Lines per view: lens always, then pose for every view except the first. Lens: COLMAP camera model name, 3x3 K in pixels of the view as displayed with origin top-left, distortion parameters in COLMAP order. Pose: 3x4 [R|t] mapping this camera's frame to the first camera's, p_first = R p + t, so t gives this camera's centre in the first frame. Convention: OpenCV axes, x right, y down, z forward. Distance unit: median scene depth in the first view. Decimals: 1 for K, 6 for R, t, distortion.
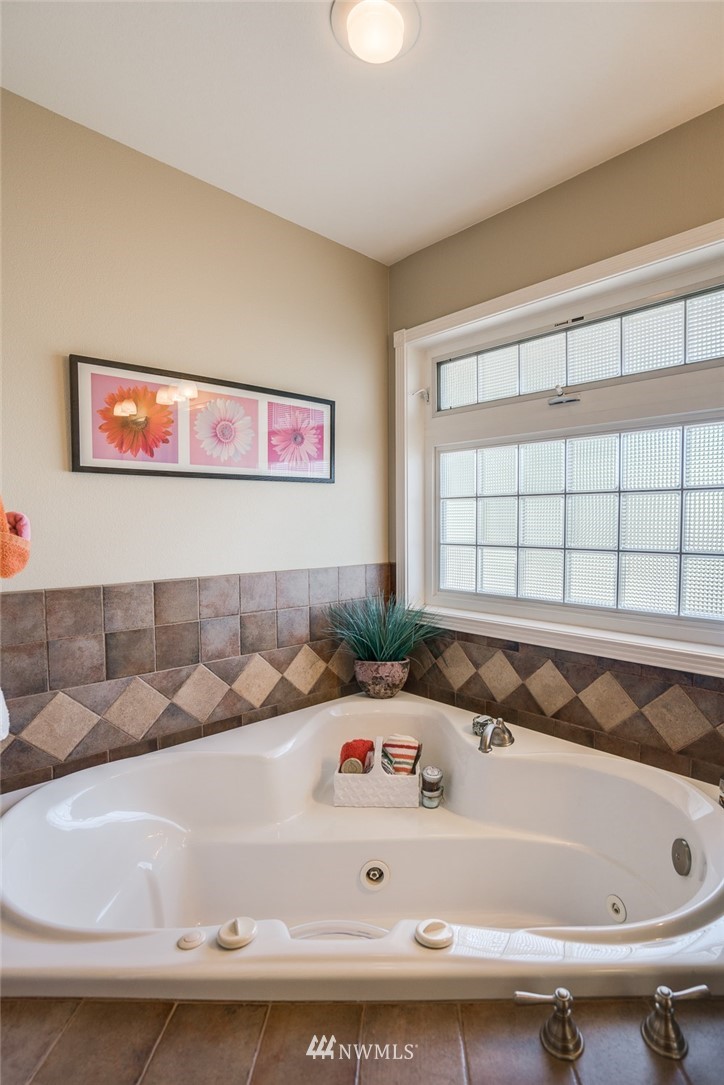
lens RADIAL K [[509.4, 0, 278.6], [0, 509.4, 544.4], [0, 0, 1]] dist [-0.065197, 0.030016]
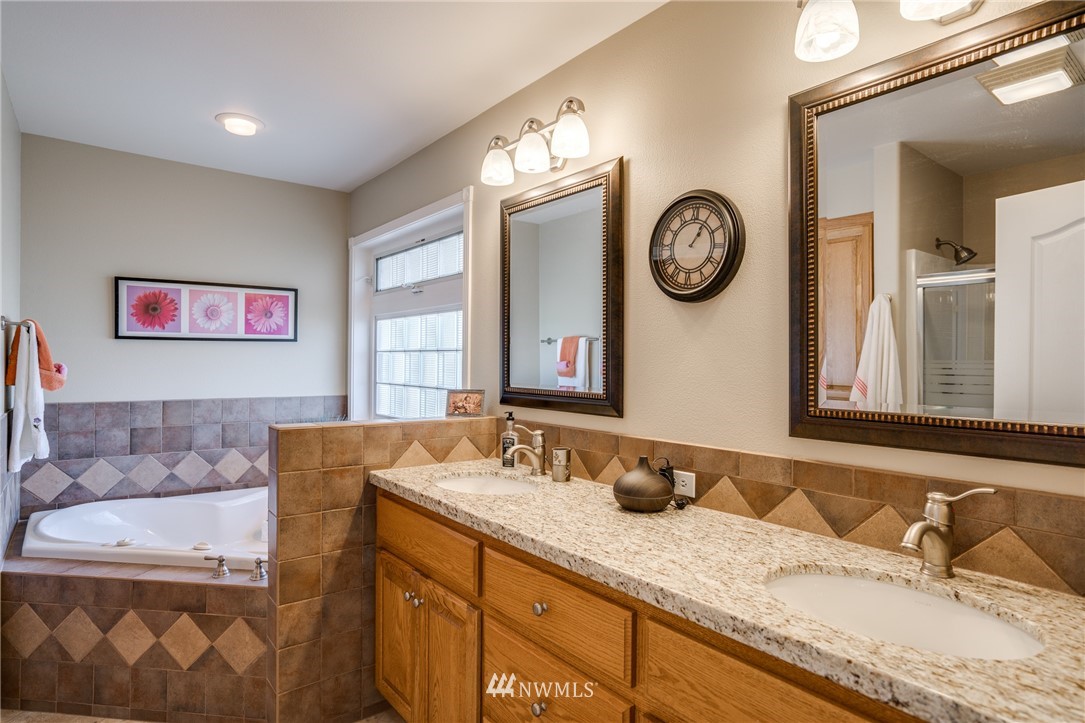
lens RADIAL K [[651.3, 0, 541.8], [0, 651.3, 342.0], [0, 0, 1]] dist [-0.111813, 0.060105]
pose [[0.996333, 0.004733, -0.085430, 1.137003], [-0.010793, 0.997445, -0.070617, 0.010364], [0.084877, 0.071280, 0.993839, -0.969045]]
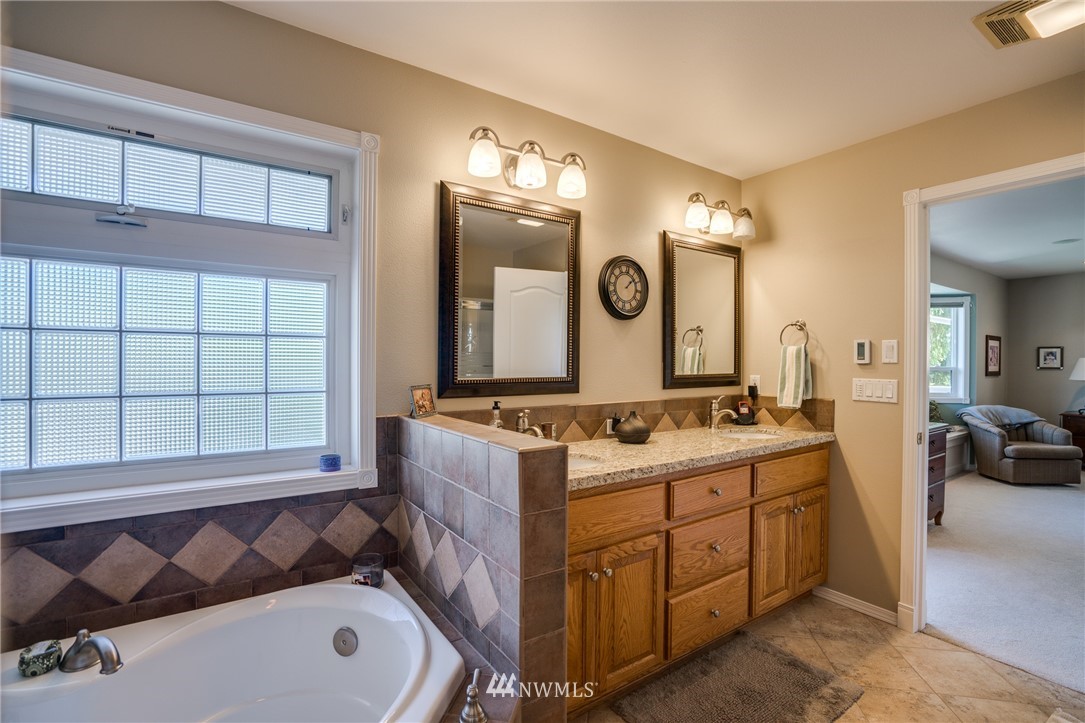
lens RADIAL K [[509.4, 0, 539.8], [0, 509.4, 362.6], [0, 0, 1]] dist [-0.065197, 0.030016]
pose [[0.087058, 0.002832, 0.996199, -0.231938], [0.045673, 0.998933, -0.006831, -0.012734], [-0.995156, 0.046094, 0.086836, 0.274932]]
